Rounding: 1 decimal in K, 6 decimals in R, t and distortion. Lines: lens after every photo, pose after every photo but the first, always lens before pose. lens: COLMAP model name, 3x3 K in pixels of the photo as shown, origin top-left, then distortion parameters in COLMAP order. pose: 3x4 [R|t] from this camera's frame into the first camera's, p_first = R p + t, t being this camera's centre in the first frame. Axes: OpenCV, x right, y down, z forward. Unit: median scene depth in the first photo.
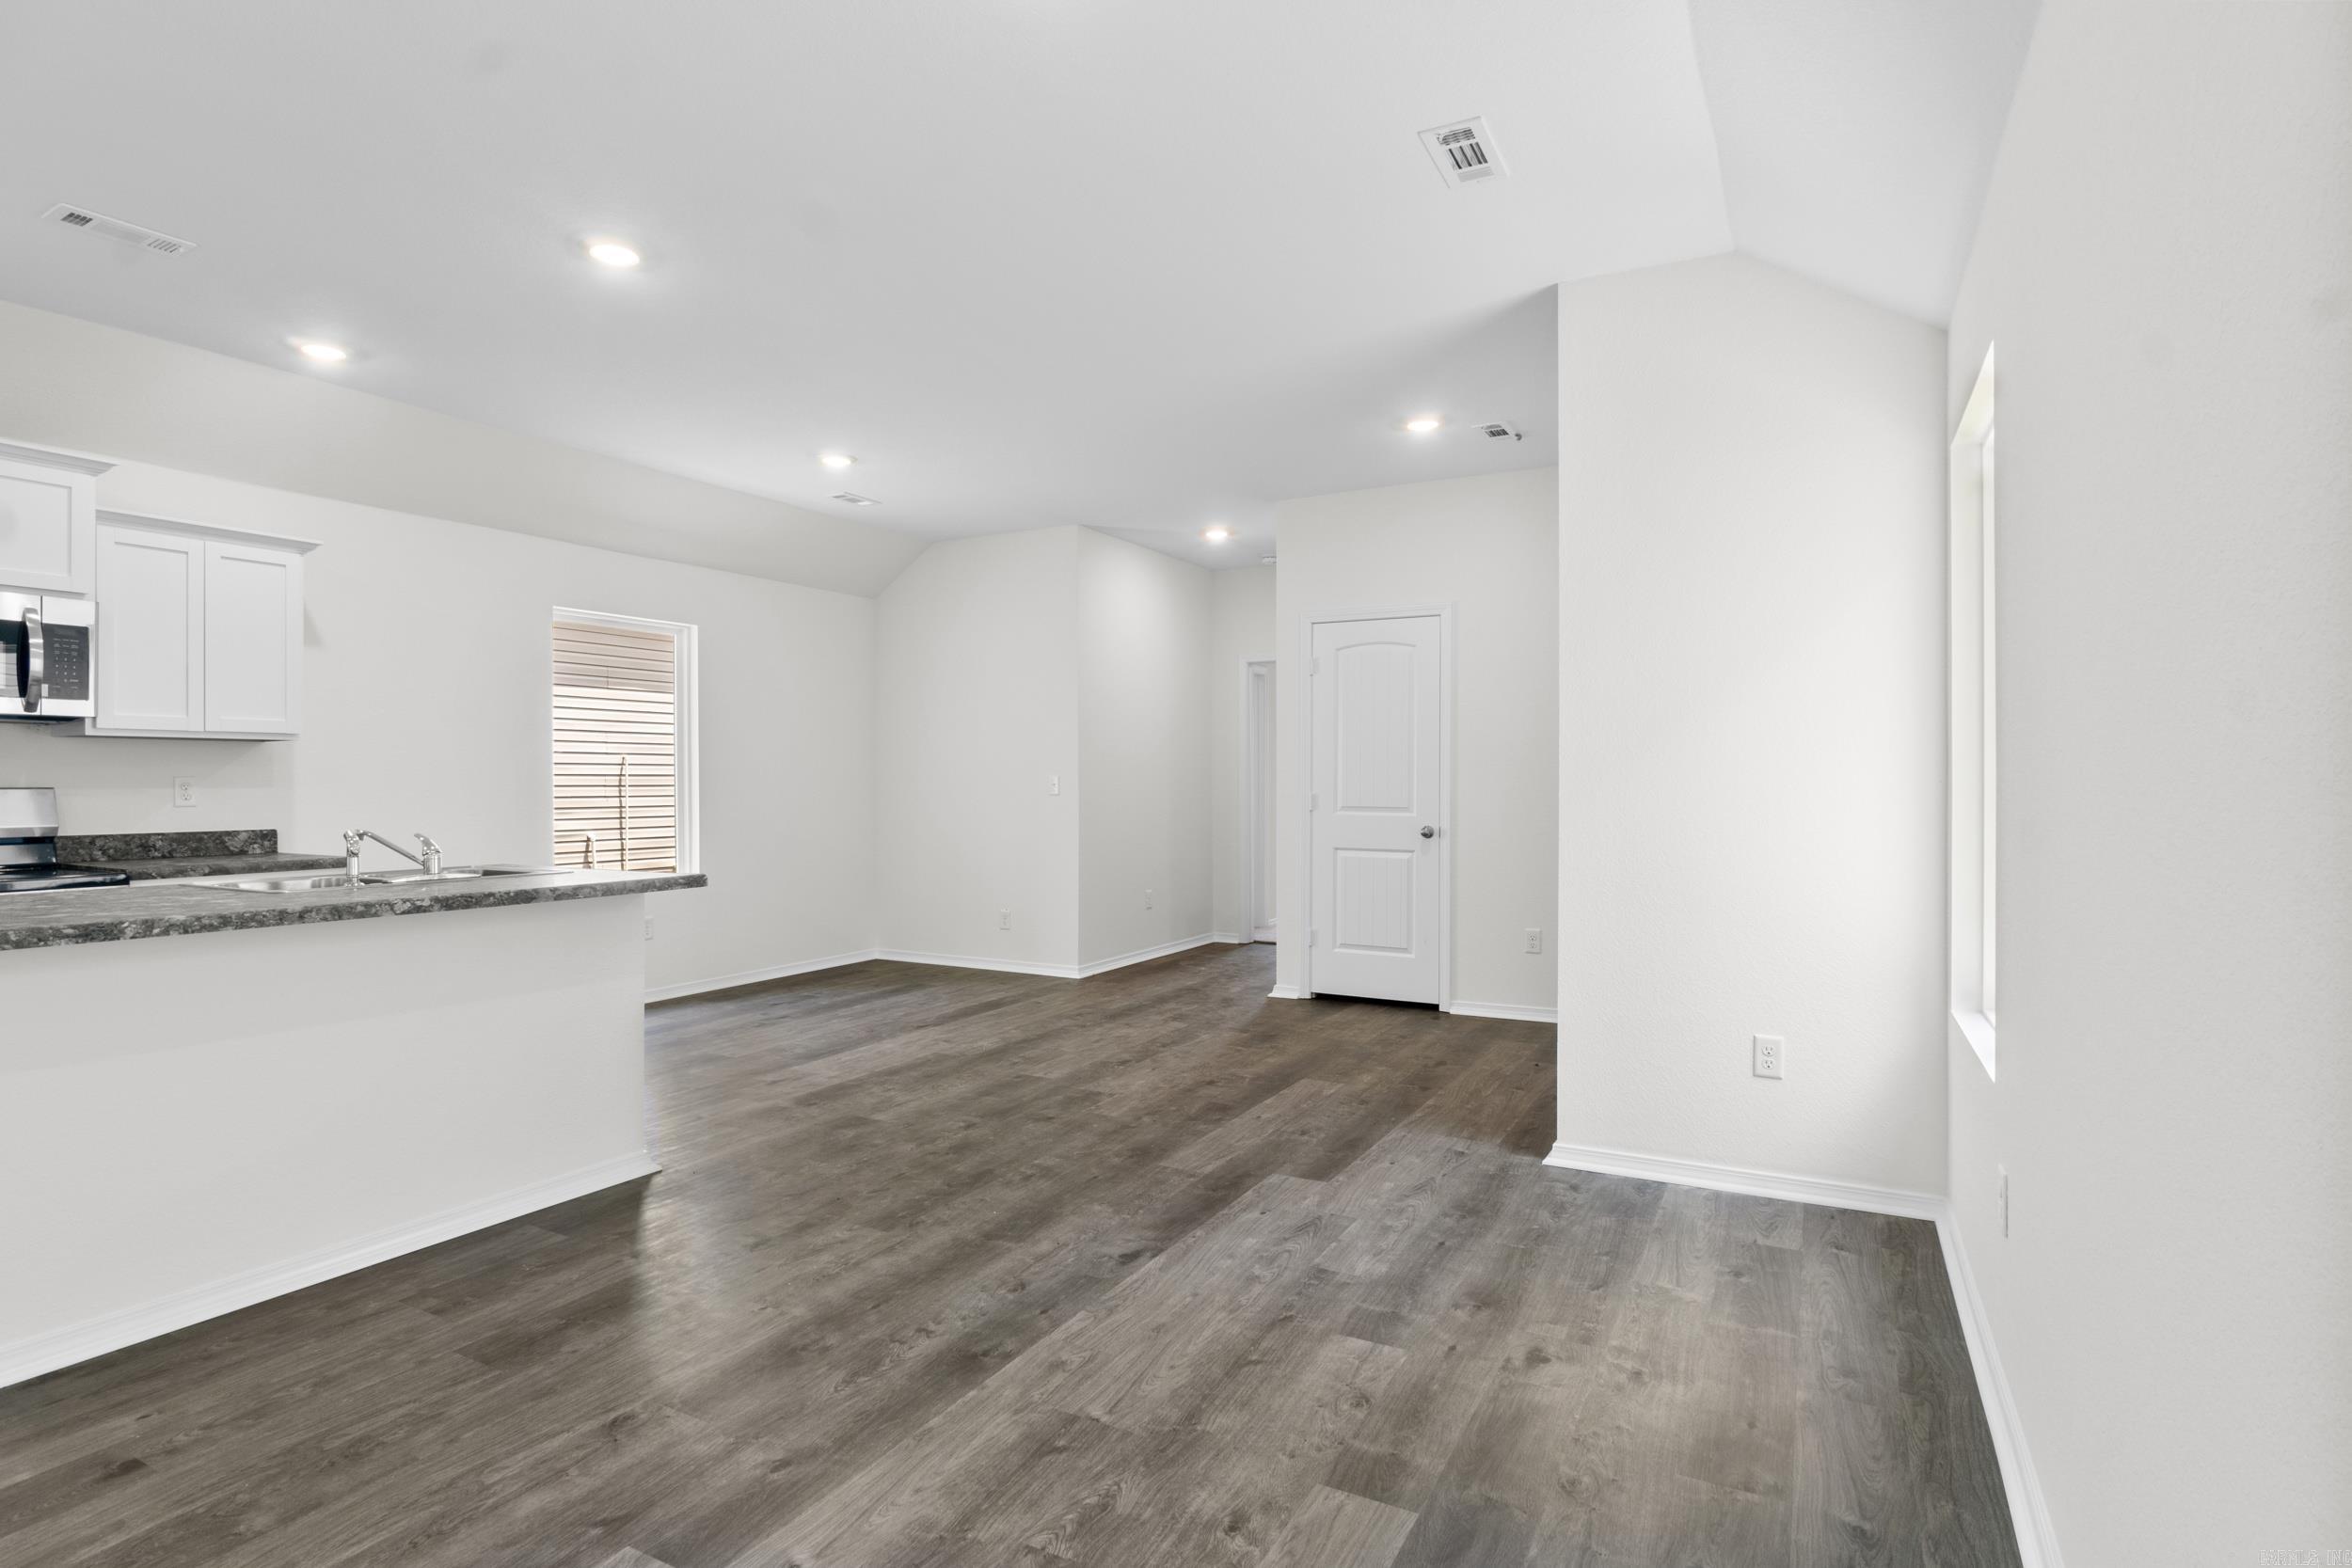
lens RADIAL K [[1201.0, 0, 1147.1], [0, 1201.0, 772.8], [0, 0, 1]] dist [-0.009311, 0.005710]
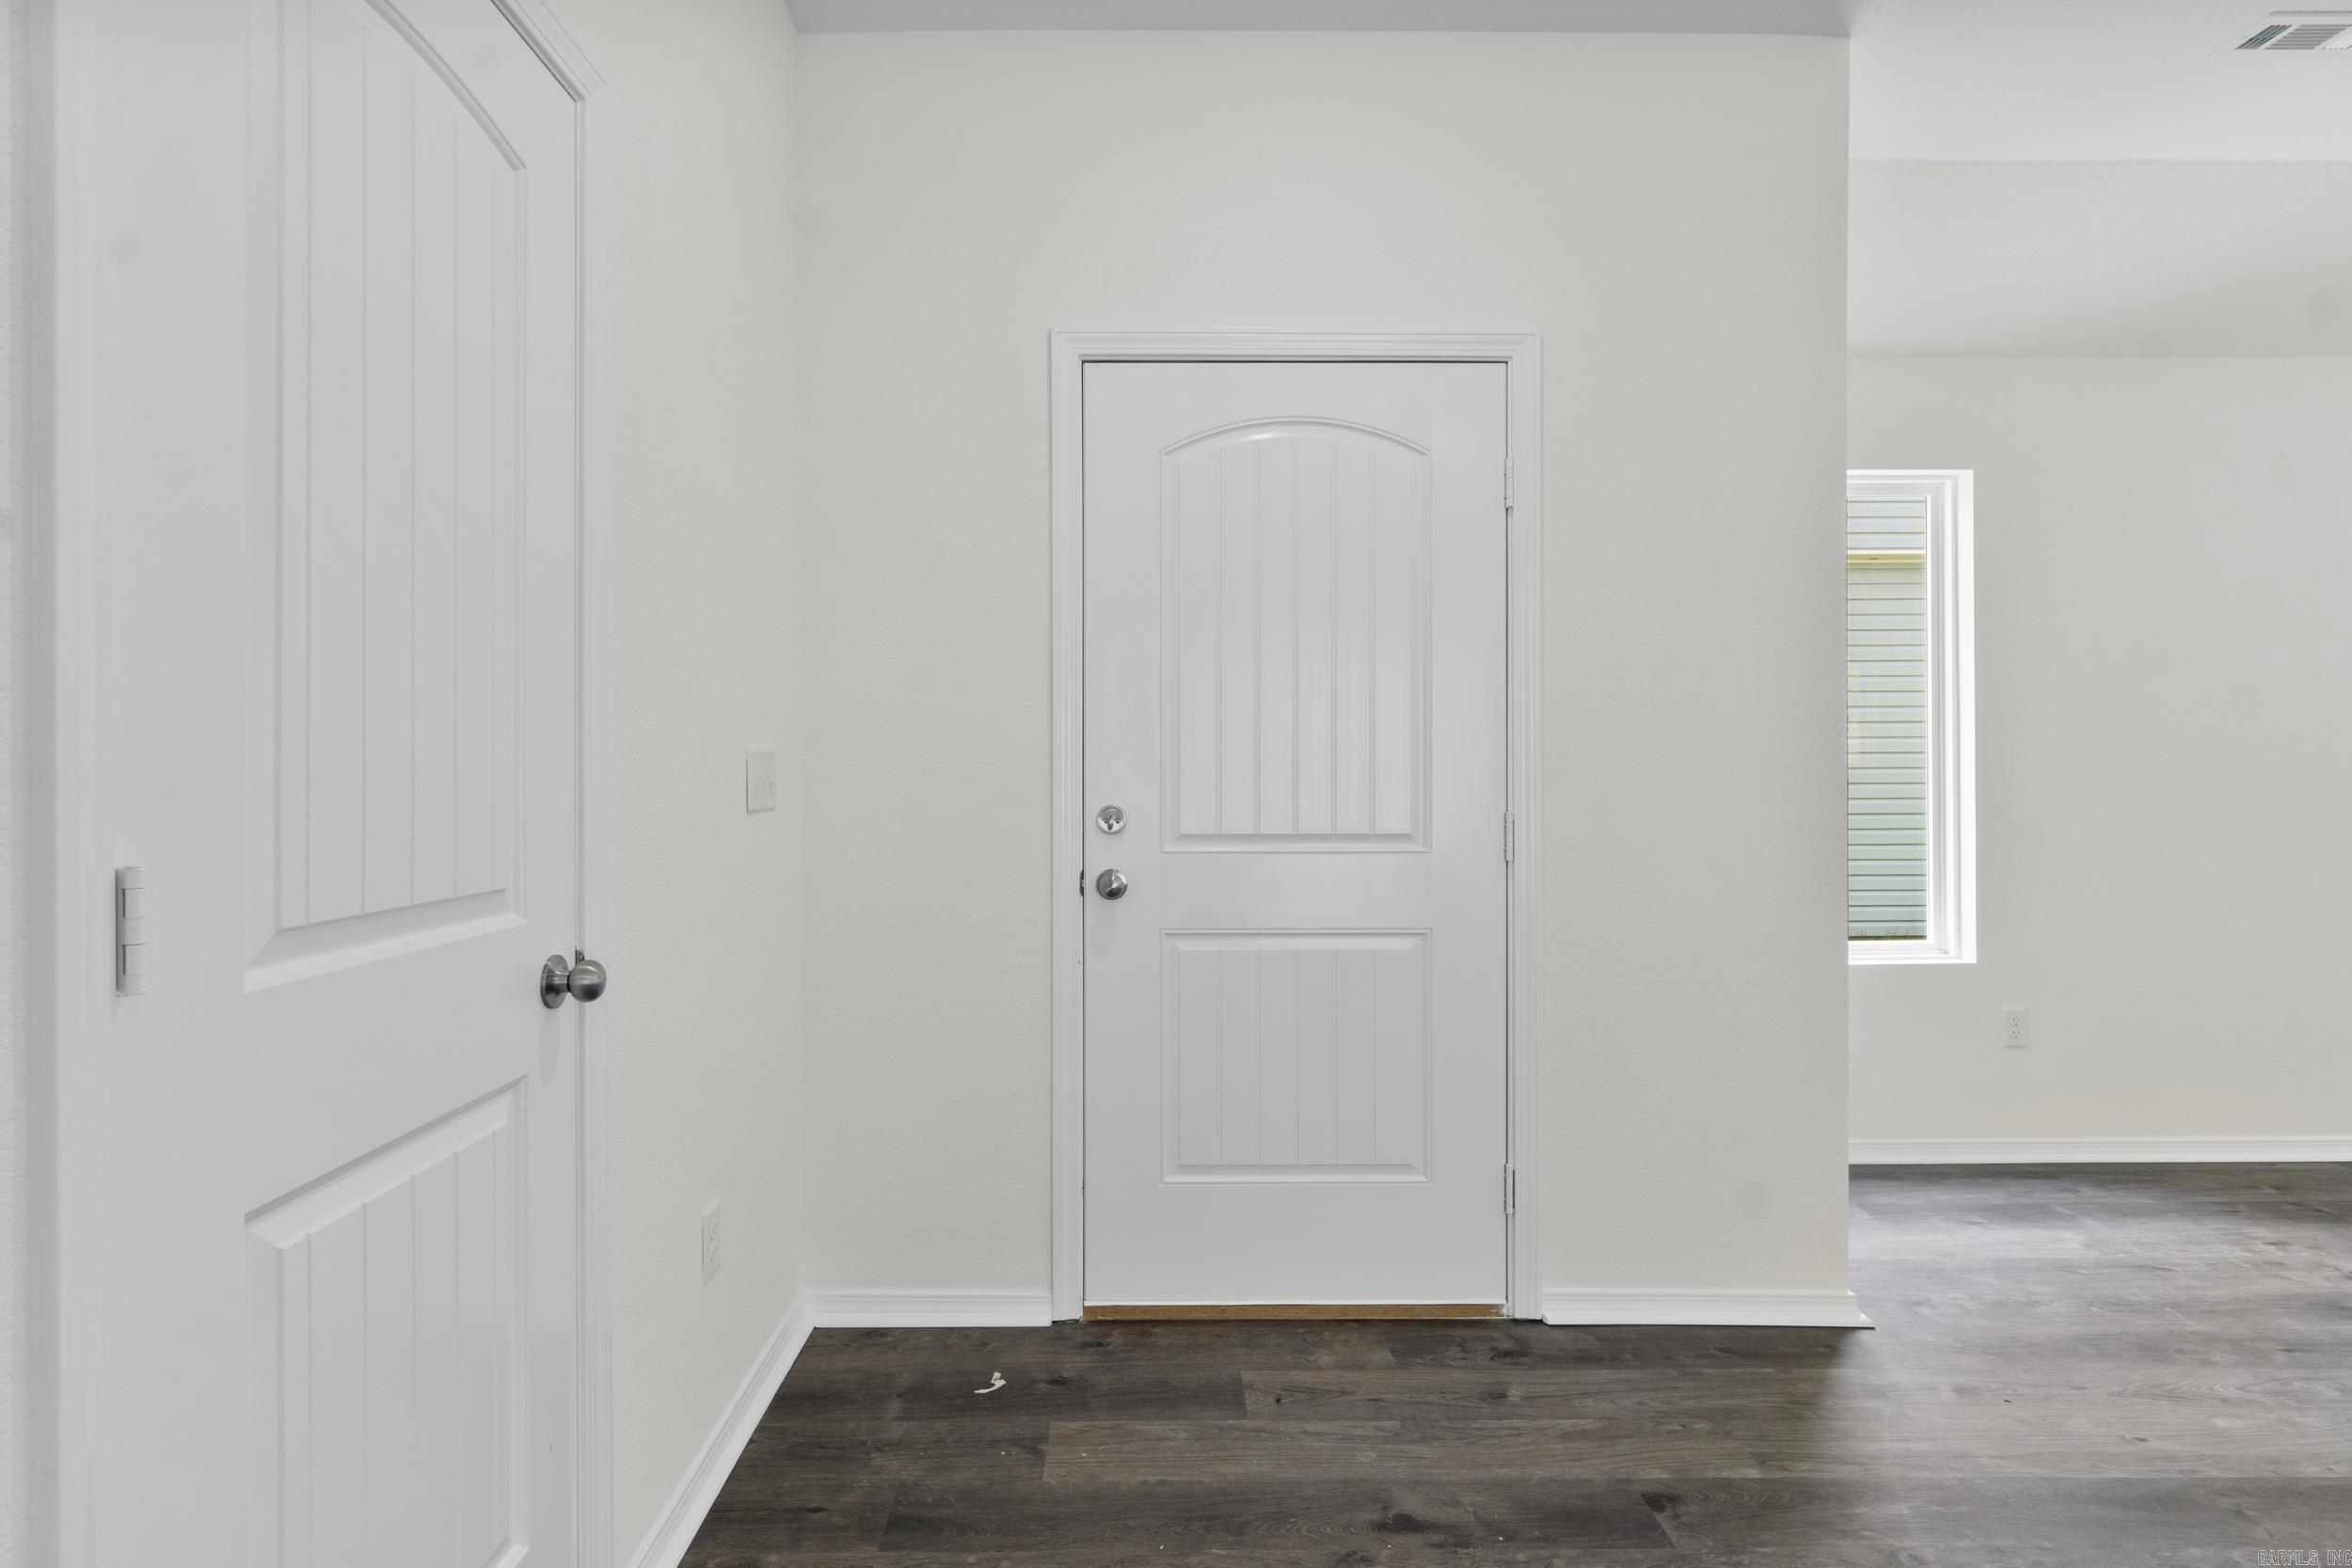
lens RADIAL K [[1201.0, 0, 1140.3], [0, 1201.0, 770.1], [0, 0, 1]] dist [-0.009311, 0.005710]
pose [[-0.498471, -0.001588, 0.866905, -0.050821], [-0.002087, 0.999998, 0.000632, 0.011498], [-0.866904, -0.001494, -0.498473, 1.756572]]
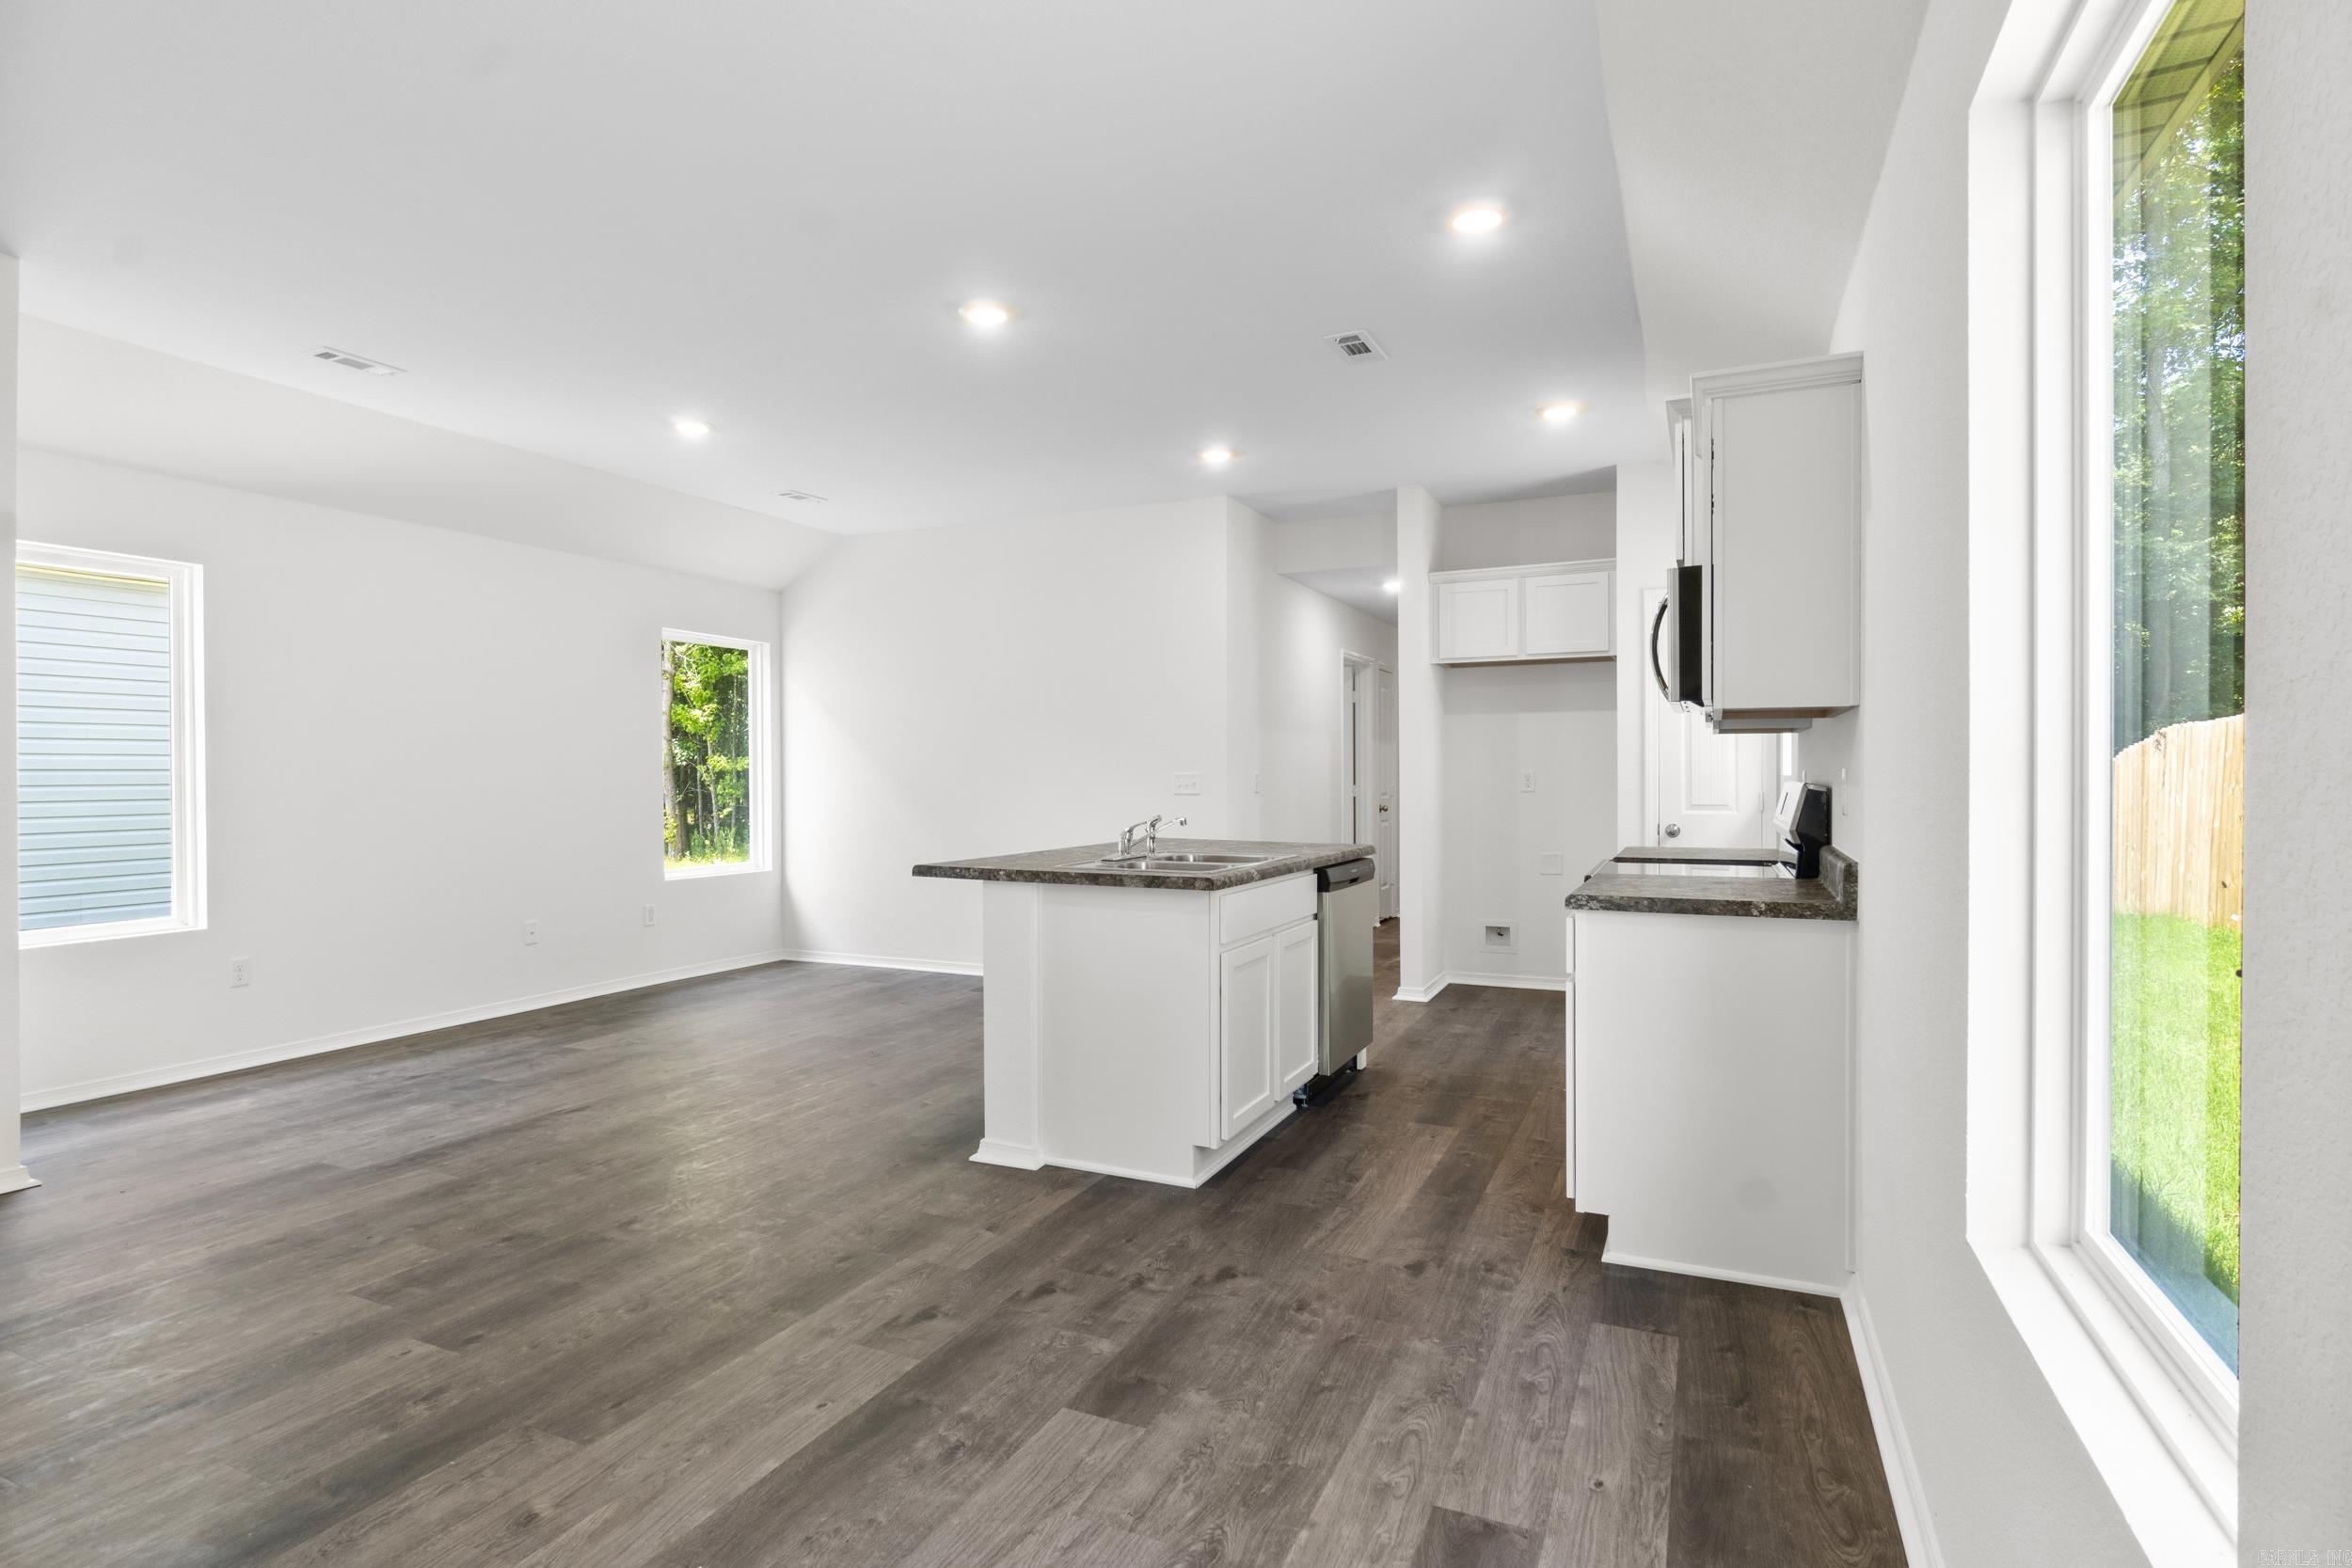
lens RADIAL K [[1201.0, 0, 1142.0], [0, 1201.0, 779.8], [0, 0, 1]] dist [-0.009311, 0.005710]
pose [[-0.997503, 0.006040, -0.070366, -0.495338], [0.006287, 0.999975, -0.003295, 0.012887], [0.070345, -0.003729, -0.997516, 2.083361]]
